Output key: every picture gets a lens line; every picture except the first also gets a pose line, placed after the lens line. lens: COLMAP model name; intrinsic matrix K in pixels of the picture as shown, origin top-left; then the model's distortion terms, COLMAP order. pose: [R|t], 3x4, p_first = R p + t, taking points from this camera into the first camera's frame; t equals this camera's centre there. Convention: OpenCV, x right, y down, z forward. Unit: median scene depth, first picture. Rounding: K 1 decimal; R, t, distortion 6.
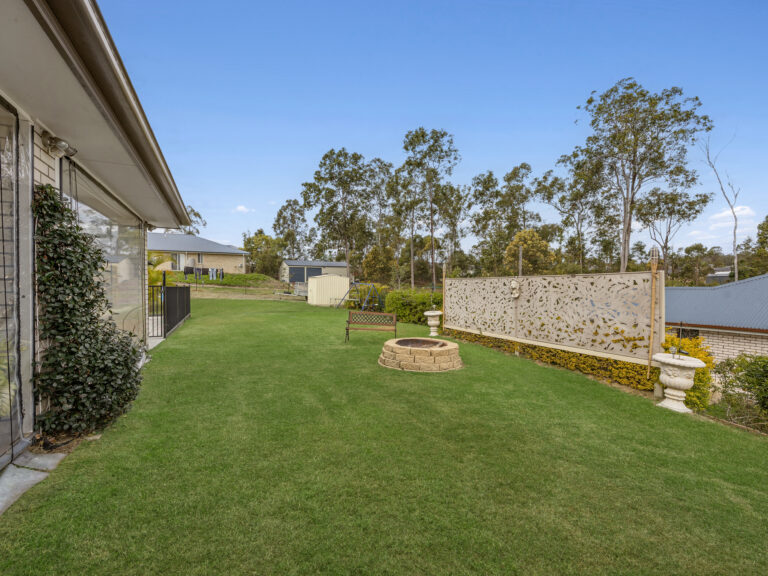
lens RADIAL K [[329.4, 0, 384.0], [0, 329.4, 288.0], [0, 0, 1]] dist [-0.000440, -0.000464]
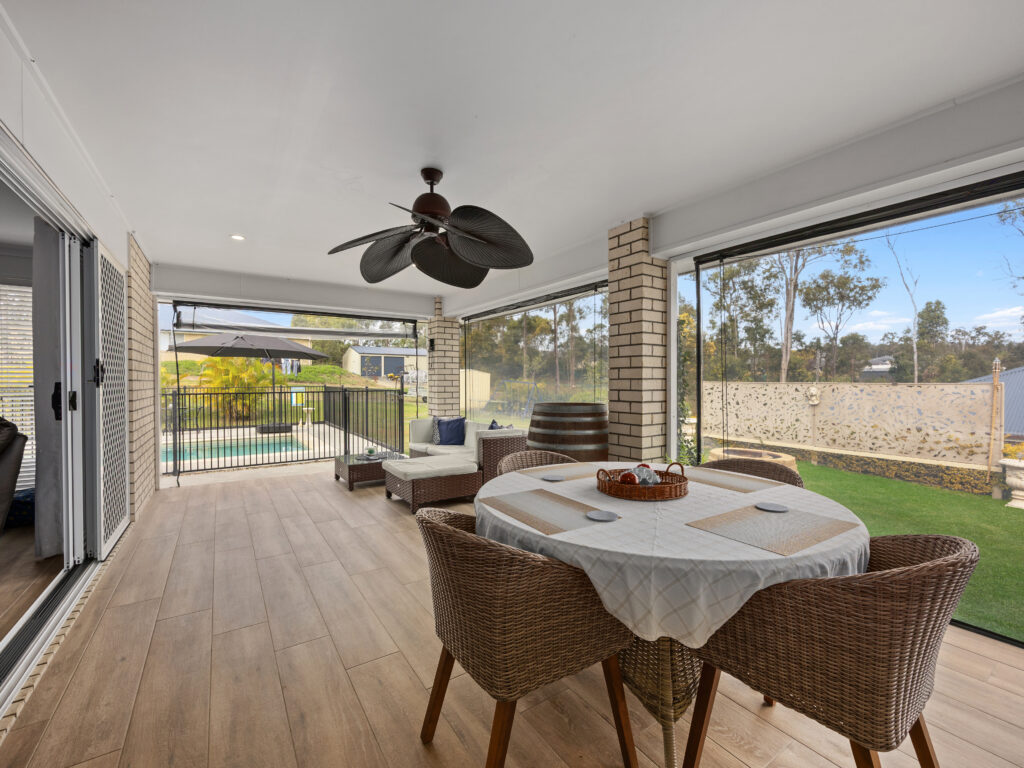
lens RADIAL K [[439.1, 0, 512.0], [0, 439.1, 384.0], [0, 0, 1]] dist [-0.000440, -0.000464]
pose [[0.992055, 0.002256, 0.125783, -0.637286], [-0.002644, 0.999992, 0.002917, -0.032469], [-0.125775, -0.003226, 0.992053, -0.153335]]
